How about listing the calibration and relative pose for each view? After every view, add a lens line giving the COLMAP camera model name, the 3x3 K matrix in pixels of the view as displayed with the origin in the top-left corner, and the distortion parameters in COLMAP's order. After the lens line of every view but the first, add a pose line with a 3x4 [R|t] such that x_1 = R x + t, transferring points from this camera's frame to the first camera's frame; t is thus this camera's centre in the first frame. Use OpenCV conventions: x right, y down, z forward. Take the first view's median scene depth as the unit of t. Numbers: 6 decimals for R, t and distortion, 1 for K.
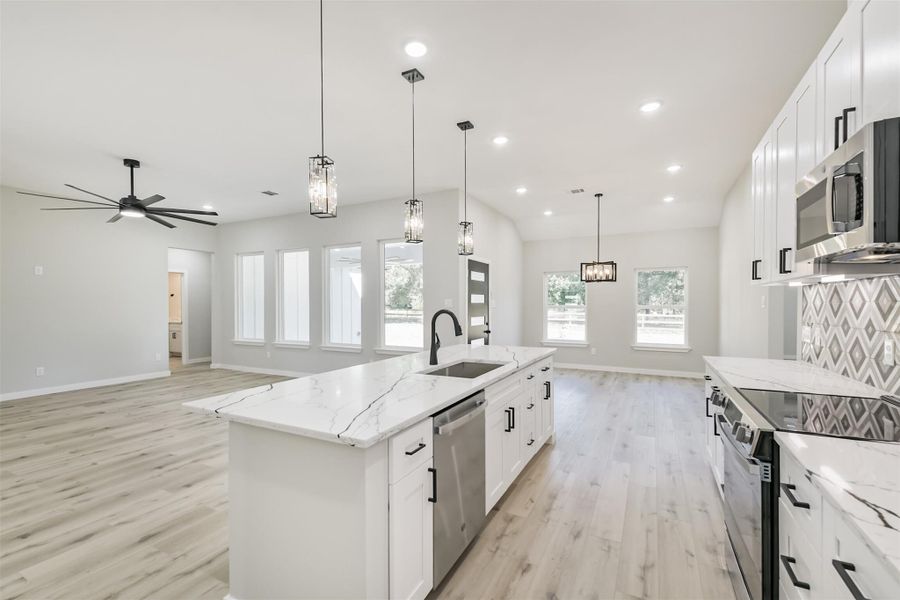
lens RADIAL K [[380.8, 0, 446.8], [0, 380.8, 309.6], [0, 0, 1]] dist [0.007275, -0.003087]
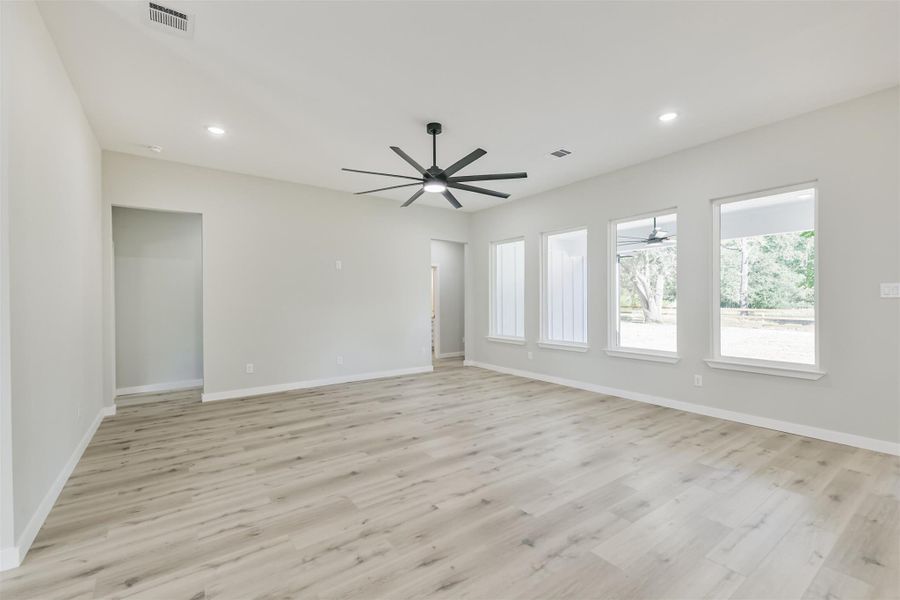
lens RADIAL K [[380.8, 0, 452.0], [0, 380.8, 303.1], [0, 0, 1]] dist [0.007275, -0.003087]
pose [[0.892602, 0.002036, -0.450840, -0.284827], [-0.006468, 0.999945, -0.008290, 0.010726], [0.450798, 0.010316, 0.892566, 0.183285]]
